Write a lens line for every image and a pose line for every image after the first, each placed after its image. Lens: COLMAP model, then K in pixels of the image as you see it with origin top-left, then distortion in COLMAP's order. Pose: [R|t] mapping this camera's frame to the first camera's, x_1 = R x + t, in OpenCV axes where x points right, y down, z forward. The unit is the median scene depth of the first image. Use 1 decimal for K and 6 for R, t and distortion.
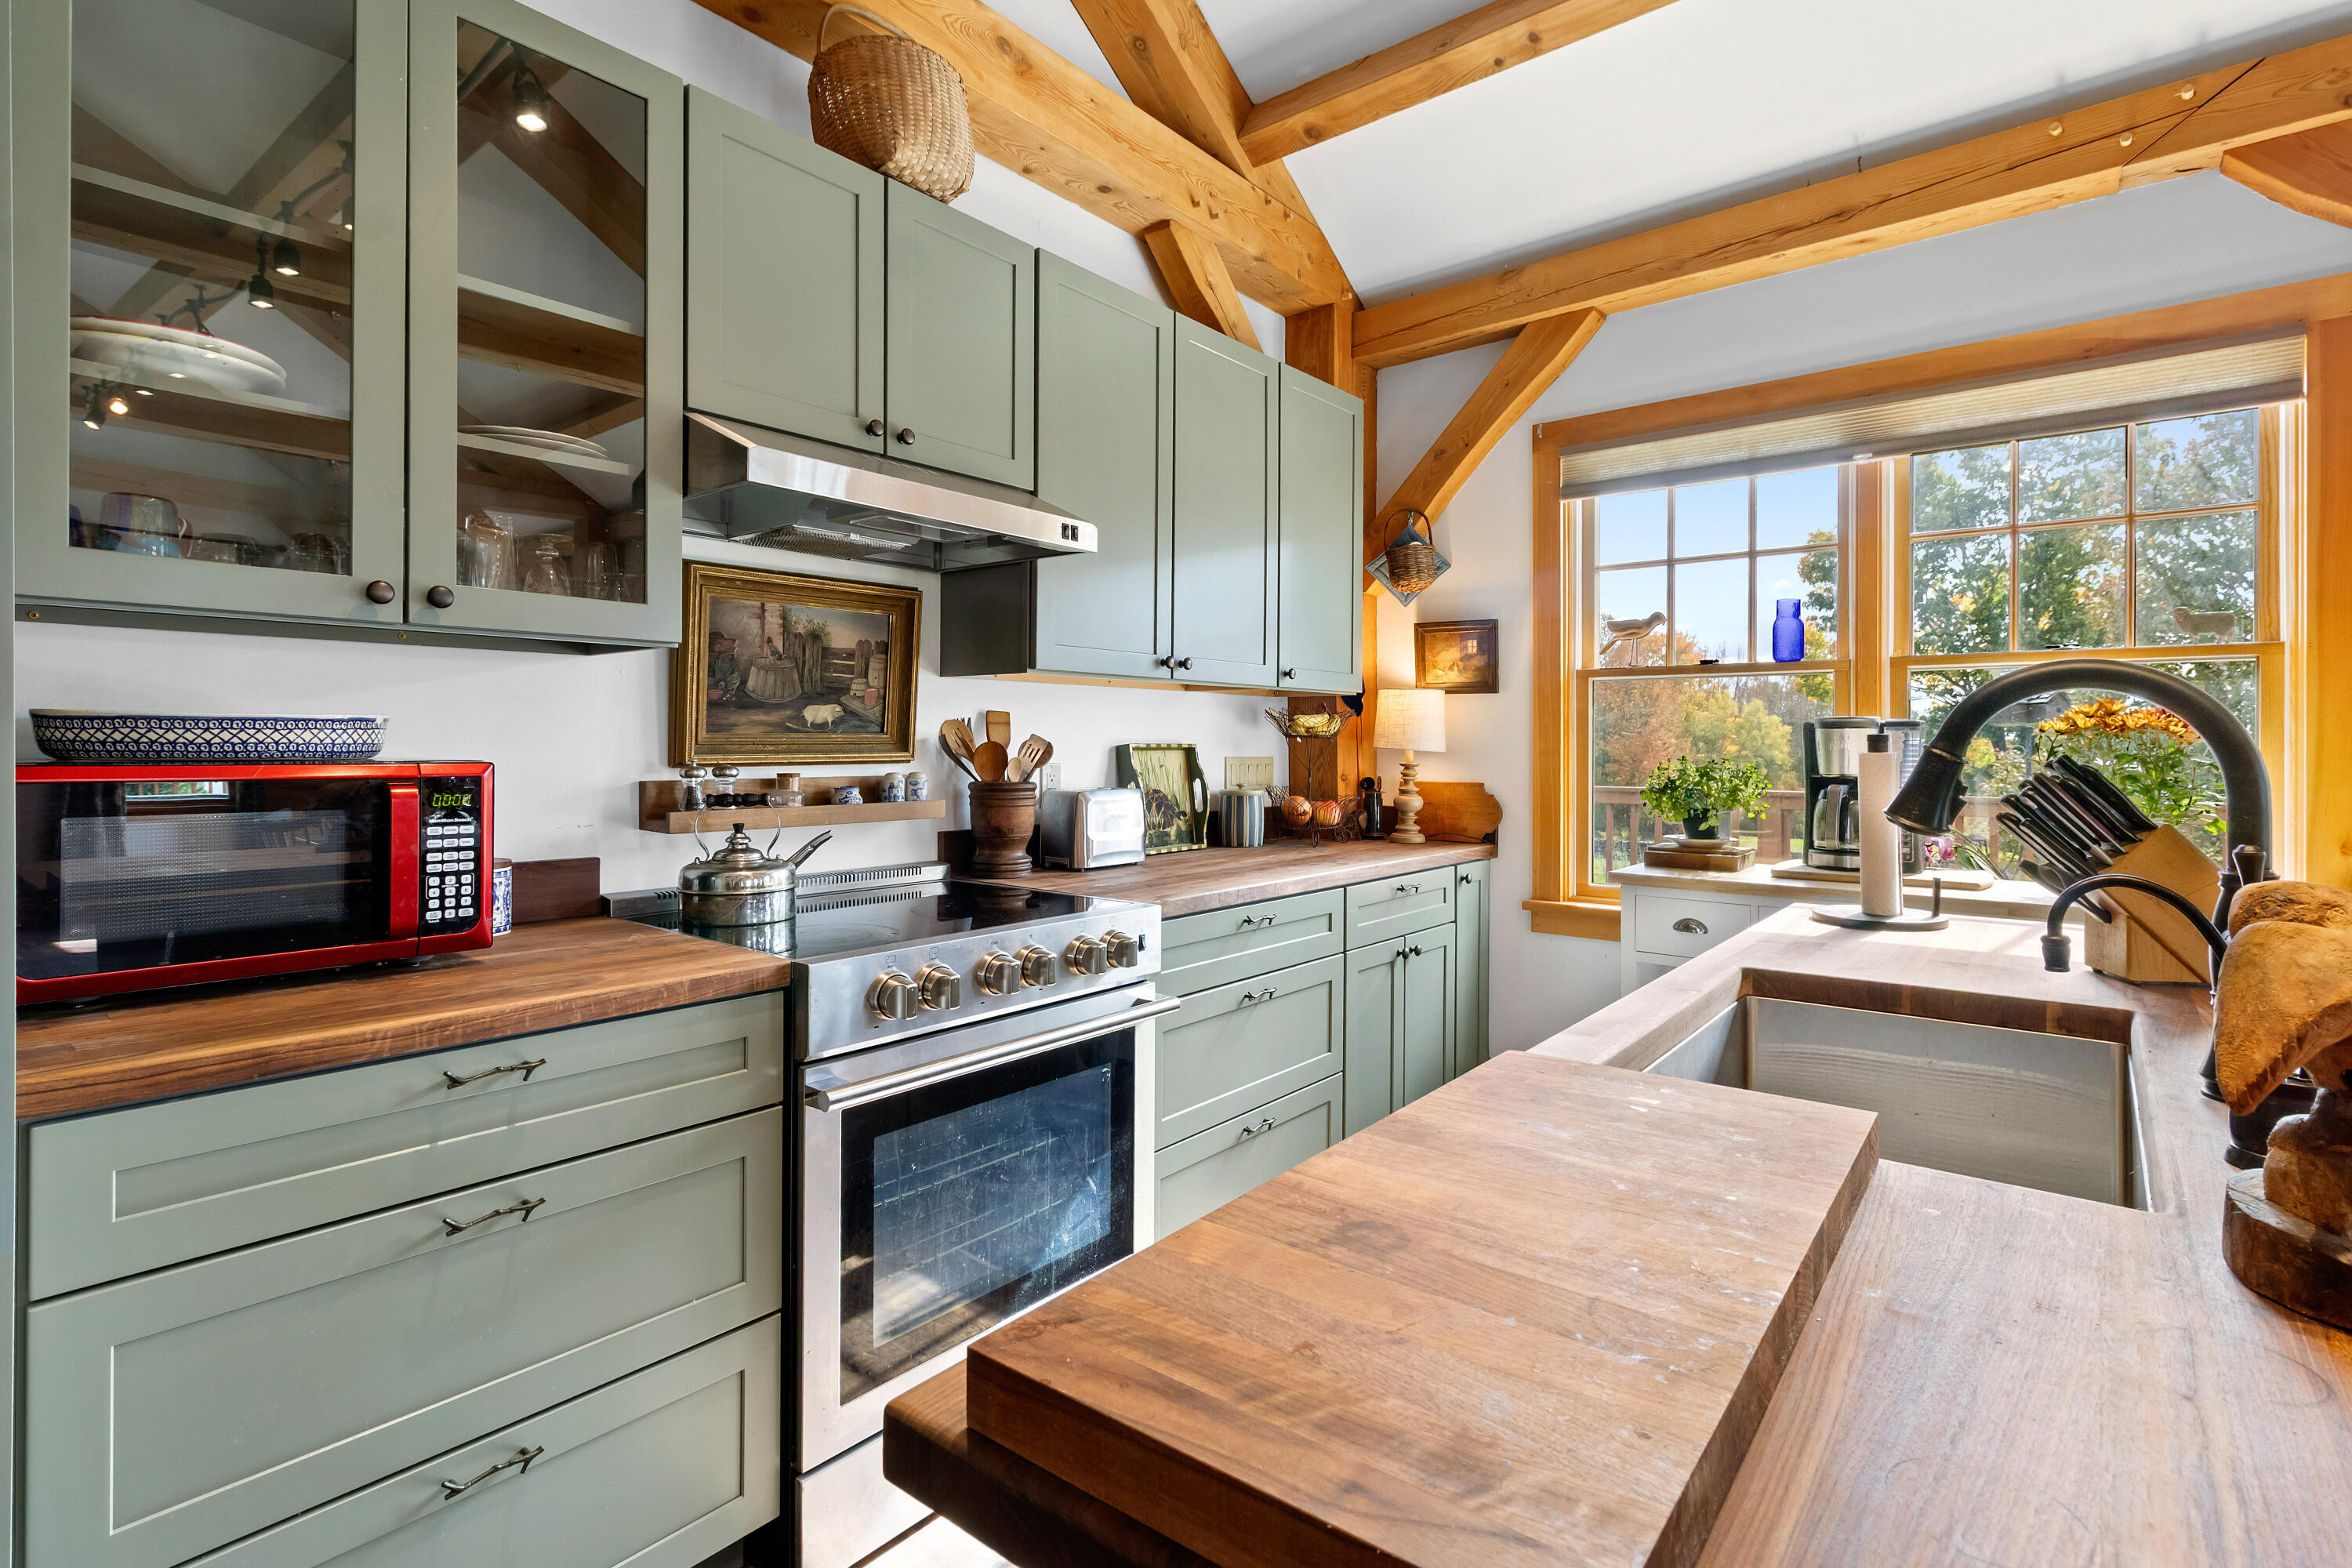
lens RADIAL K [[1108.3, 0, 1179.9], [0, 1108.3, 737.2], [0, 0, 1]] dist [-0.001048, 0.000022]
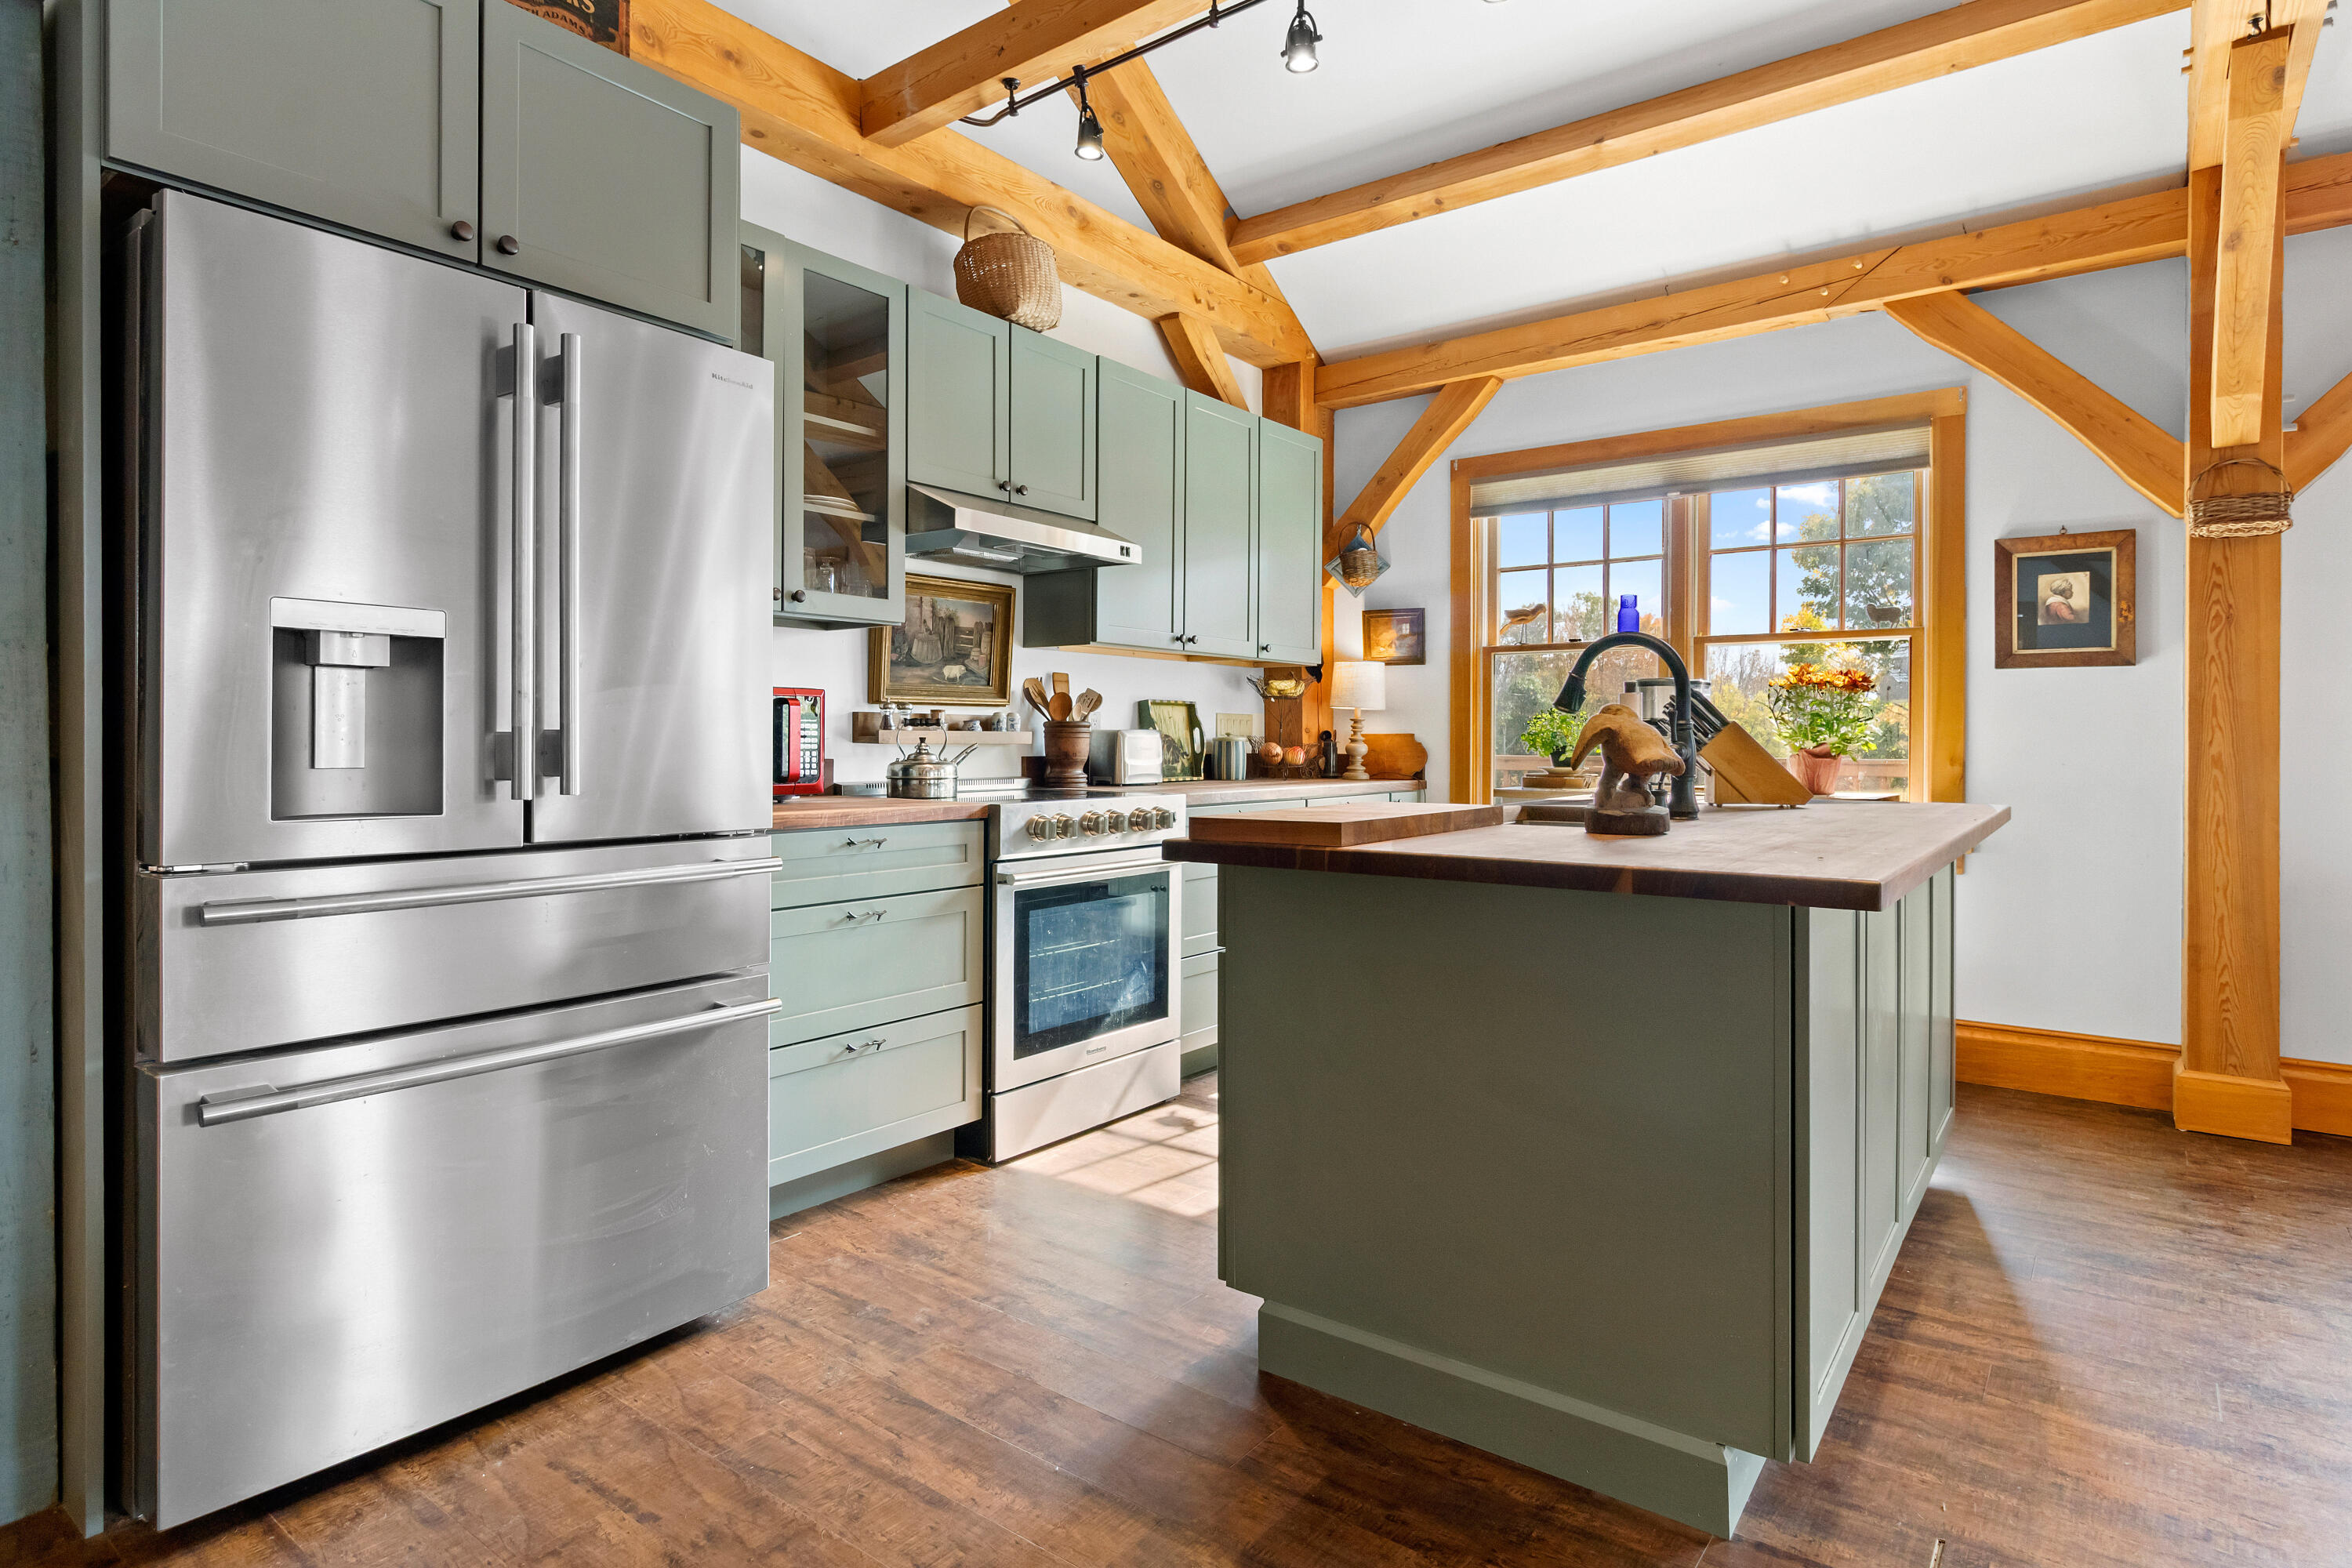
lens RADIAL K [[1242.8, 0, 1178.5], [0, 1242.8, 747.8], [0, 0, 1]] dist [-0.014964, -0.000482]
pose [[0.999369, 0.000617, 0.035503, -0.064704], [-0.001032, 0.999931, 0.011673, 0.048846], [-0.035494, -0.011702, 0.999301, -0.533967]]
